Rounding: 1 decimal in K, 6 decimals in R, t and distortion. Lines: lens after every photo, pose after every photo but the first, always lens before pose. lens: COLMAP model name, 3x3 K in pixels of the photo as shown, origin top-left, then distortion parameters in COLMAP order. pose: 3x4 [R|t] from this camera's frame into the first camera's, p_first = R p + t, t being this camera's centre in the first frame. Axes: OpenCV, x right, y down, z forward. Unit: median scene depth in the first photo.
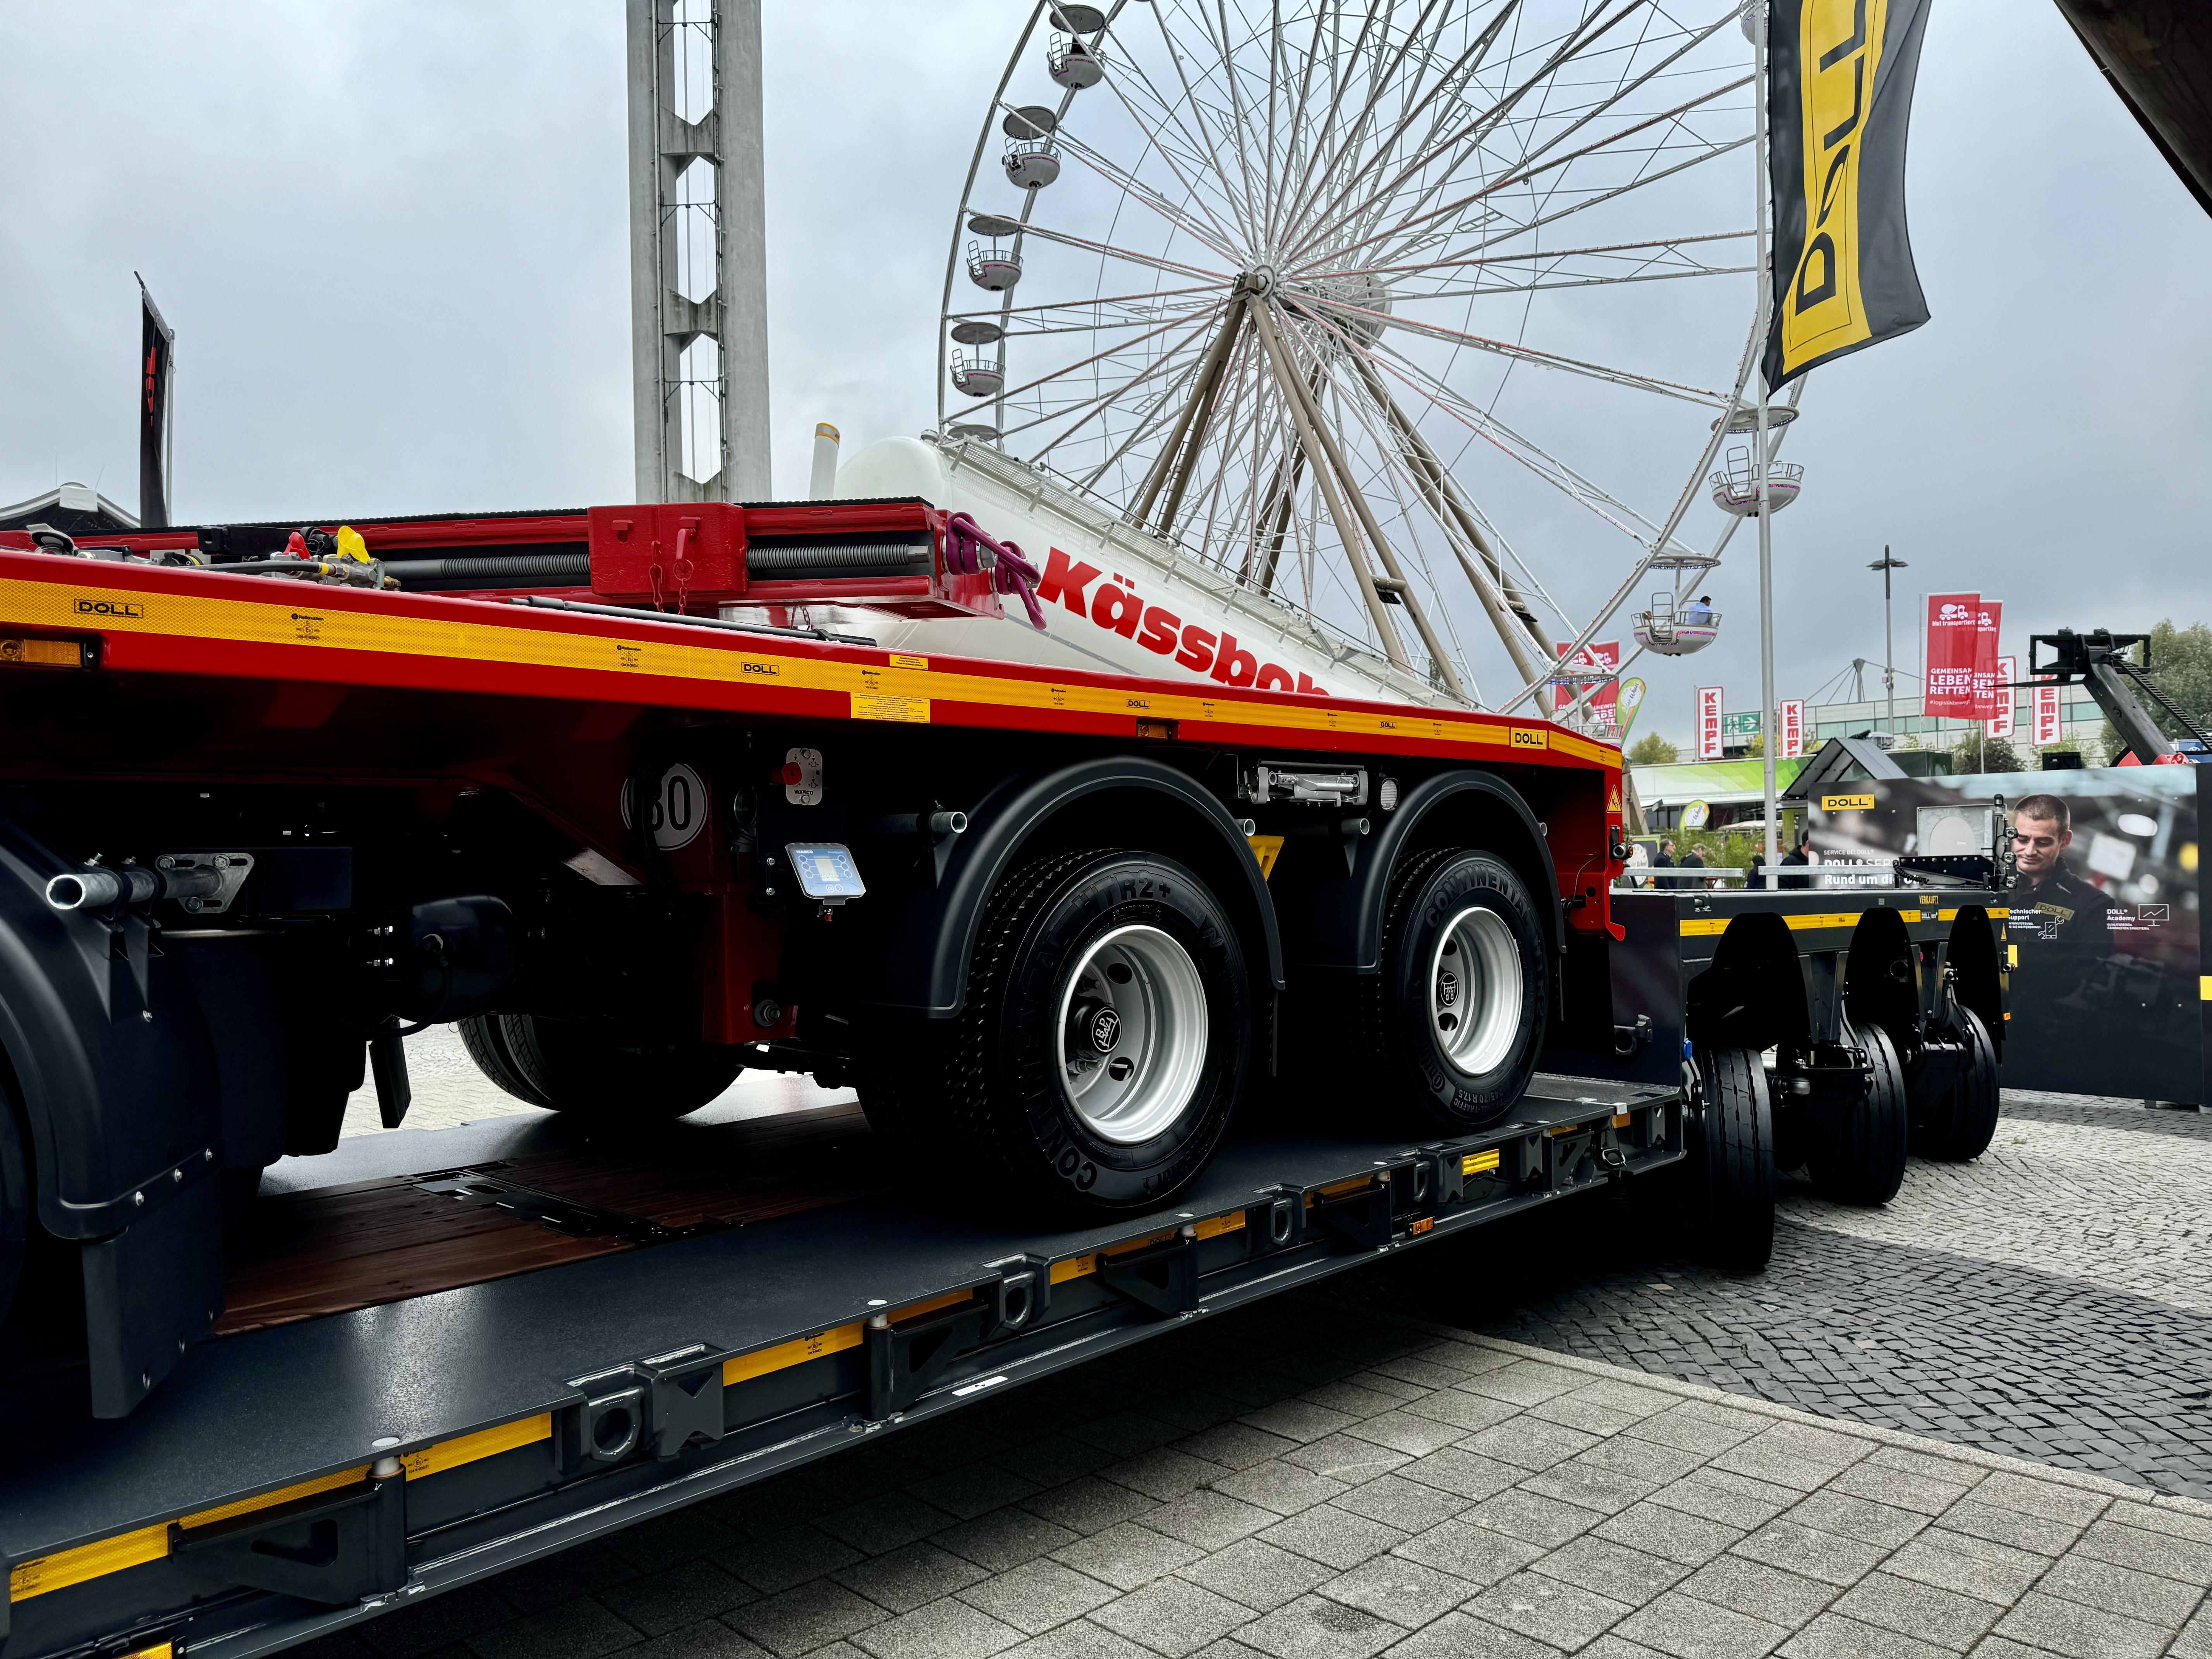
lens RADIAL K [[1518.6, 0, 1092.5], [0, 1518.6, 850.2], [0, 0, 1]] dist [0.006618, -0.032716]
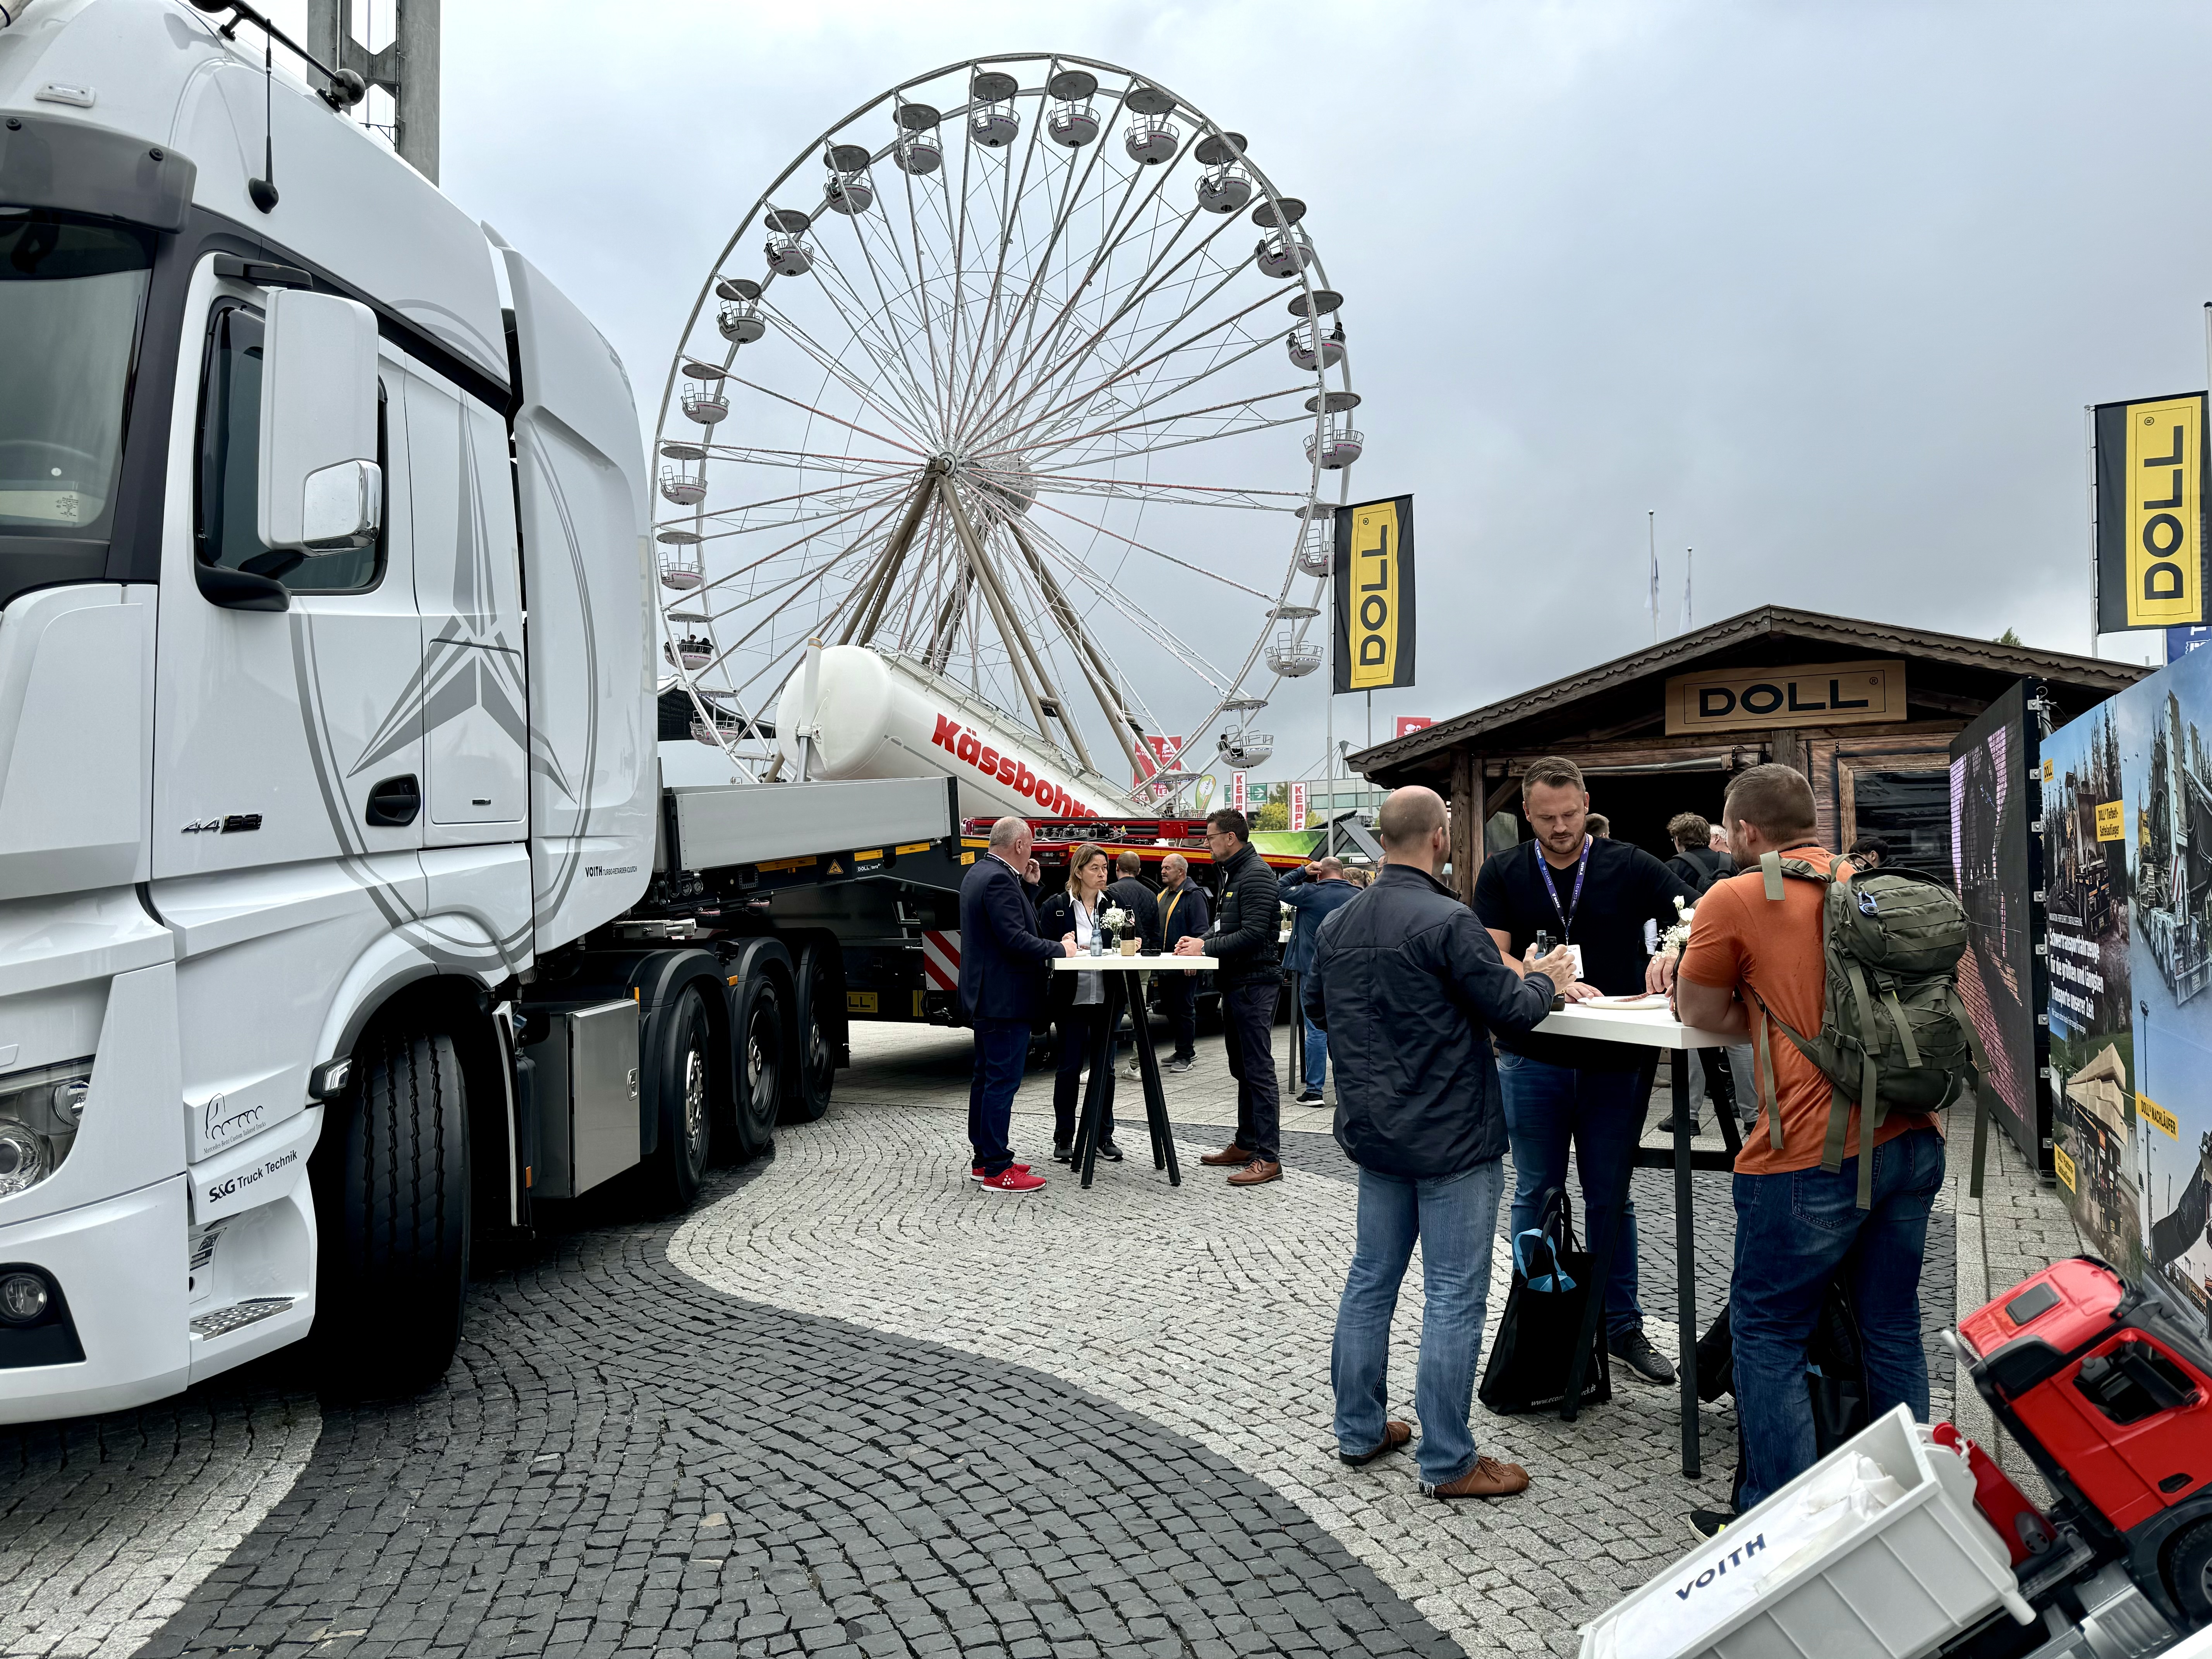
lens RADIAL K [[1518.6, 0, 1070.8], [0, 1518.6, 855.7], [0, 0, 1]] dist [0.006618, -0.032716]
pose [[0.957579, 0.021651, 0.287358, -0.149124], [-0.014016, 0.999493, -0.028601, 0.002894], [-0.287831, 0.023360, 0.957396, -0.270290]]
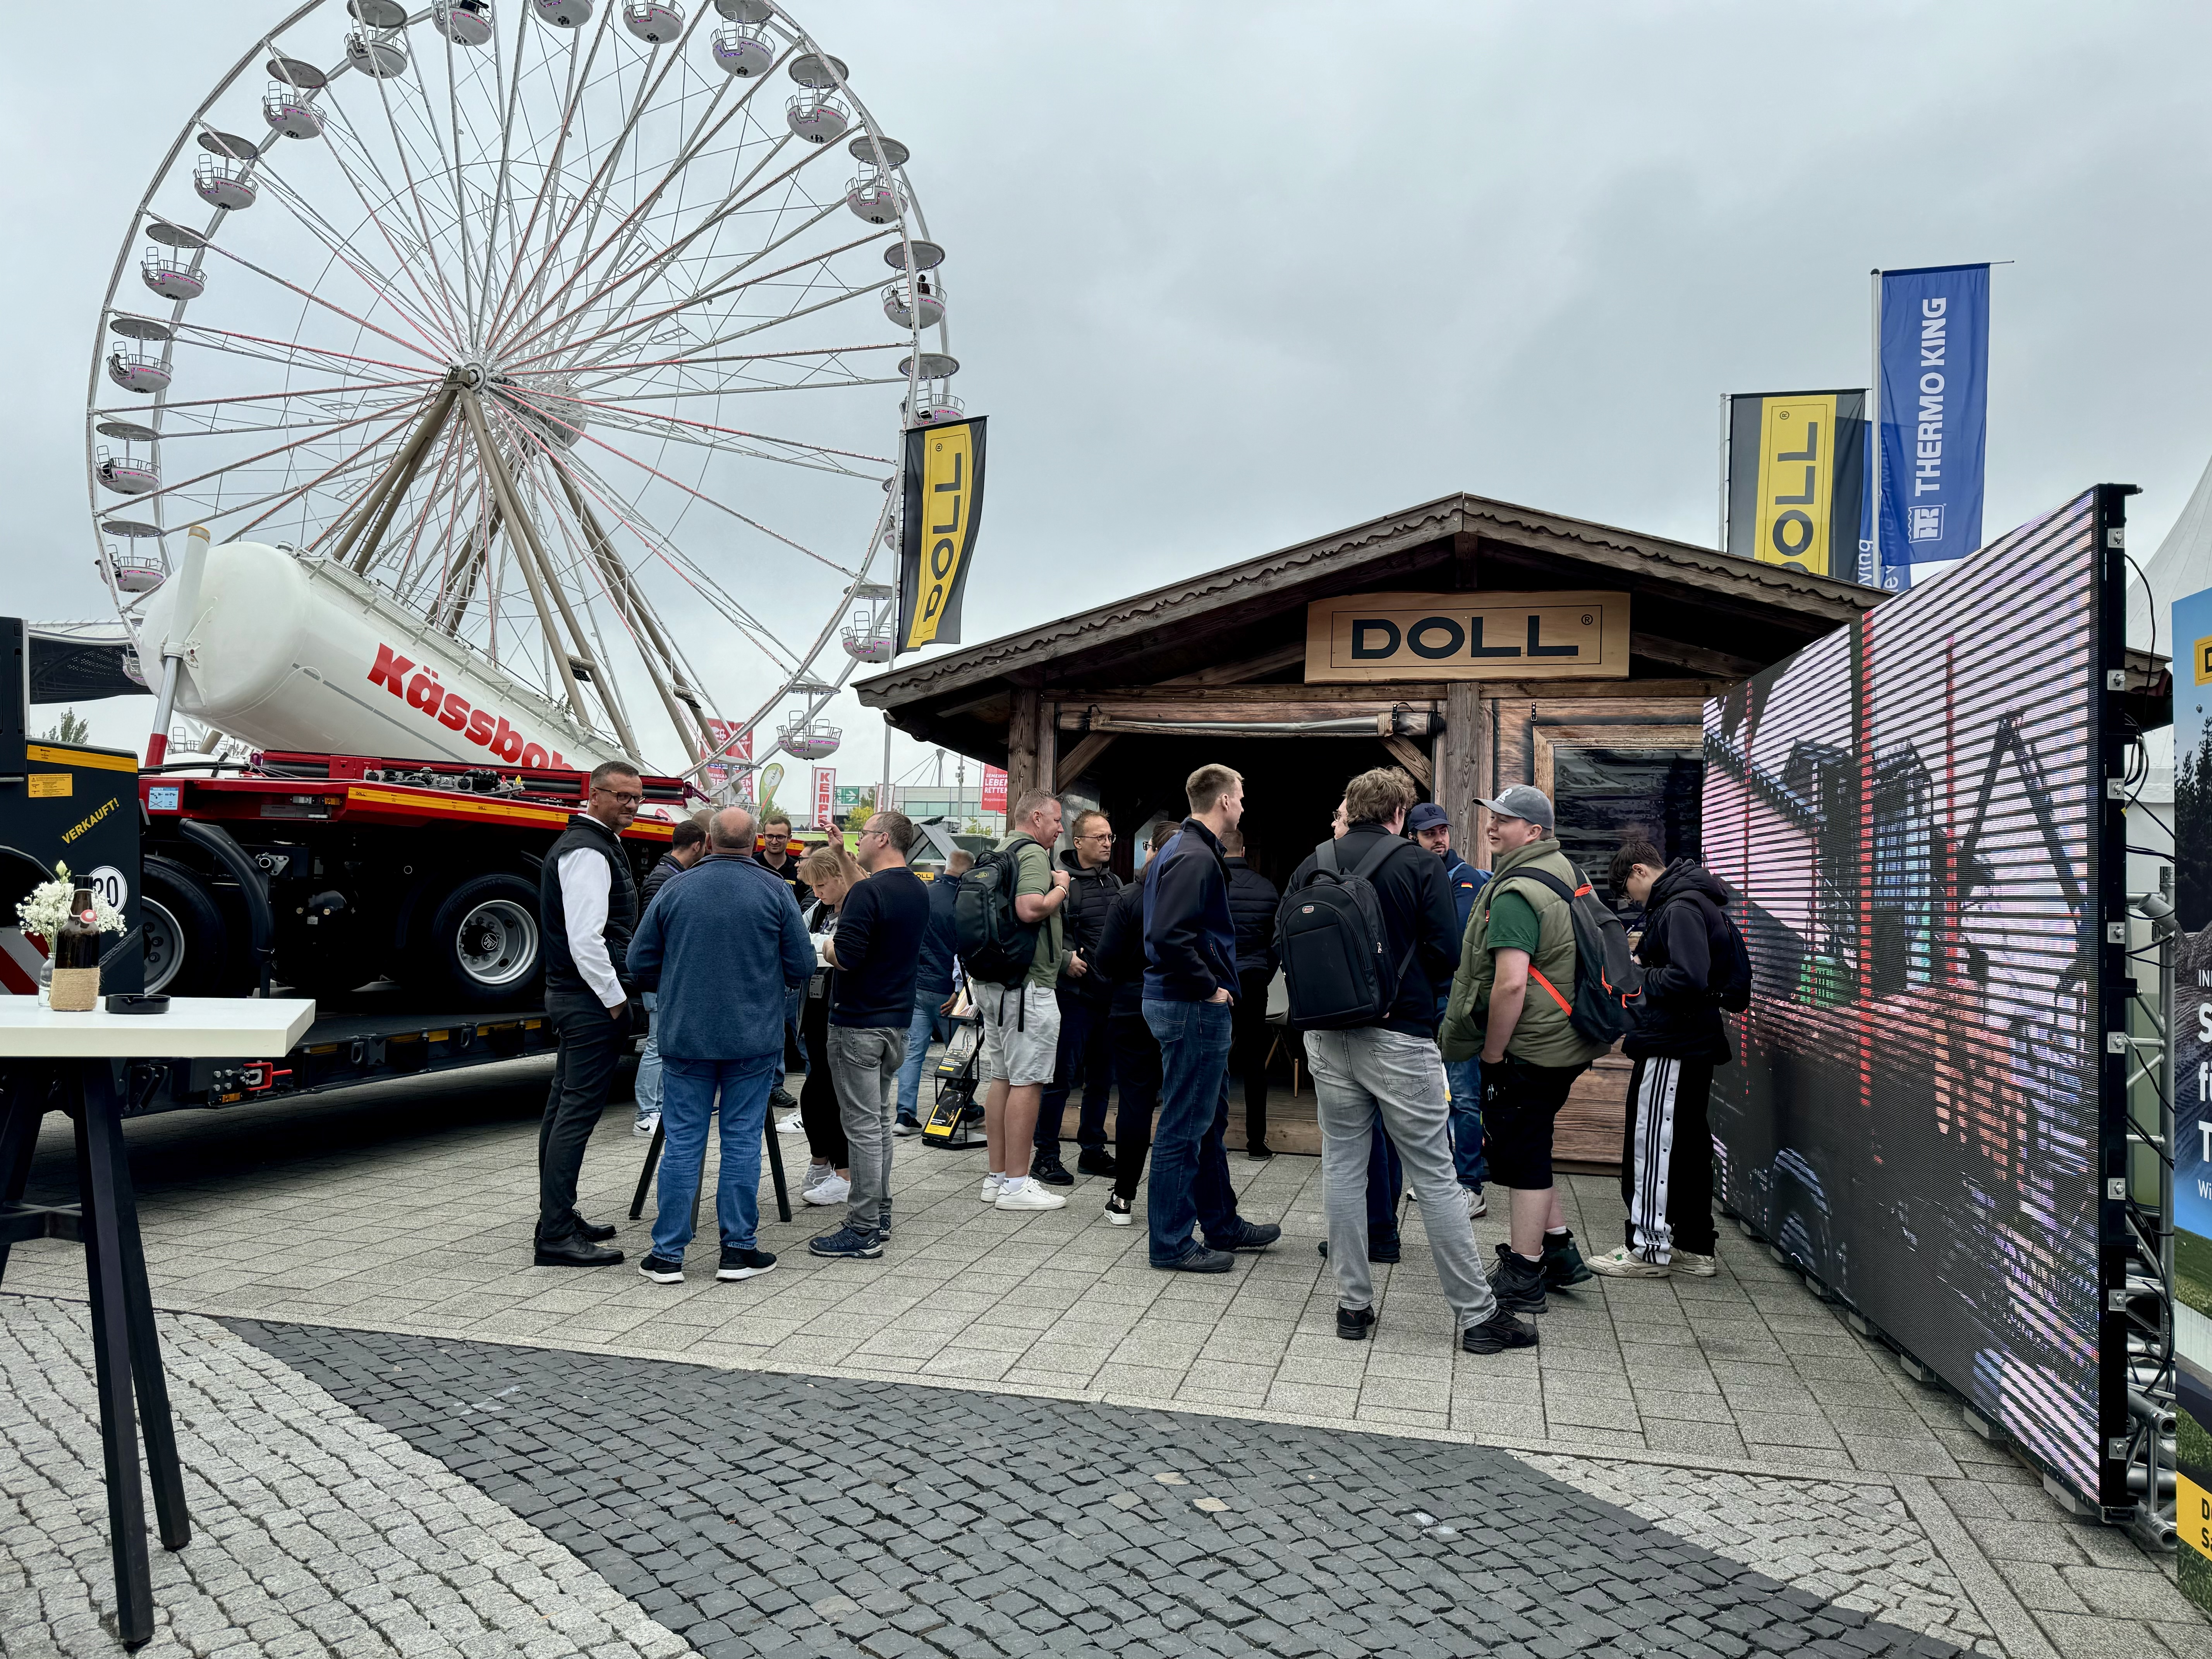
lens RADIAL K [[1518.6, 0, 1113.1], [0, 1518.6, 831.4], [0, 0, 1]] dist [0.006618, -0.032716]
pose [[0.830763, 0.074218, 0.551656, -0.085228], [-0.049649, 0.997001, -0.059366, 0.003441], [-0.554407, 0.021930, 0.831956, -0.173277]]
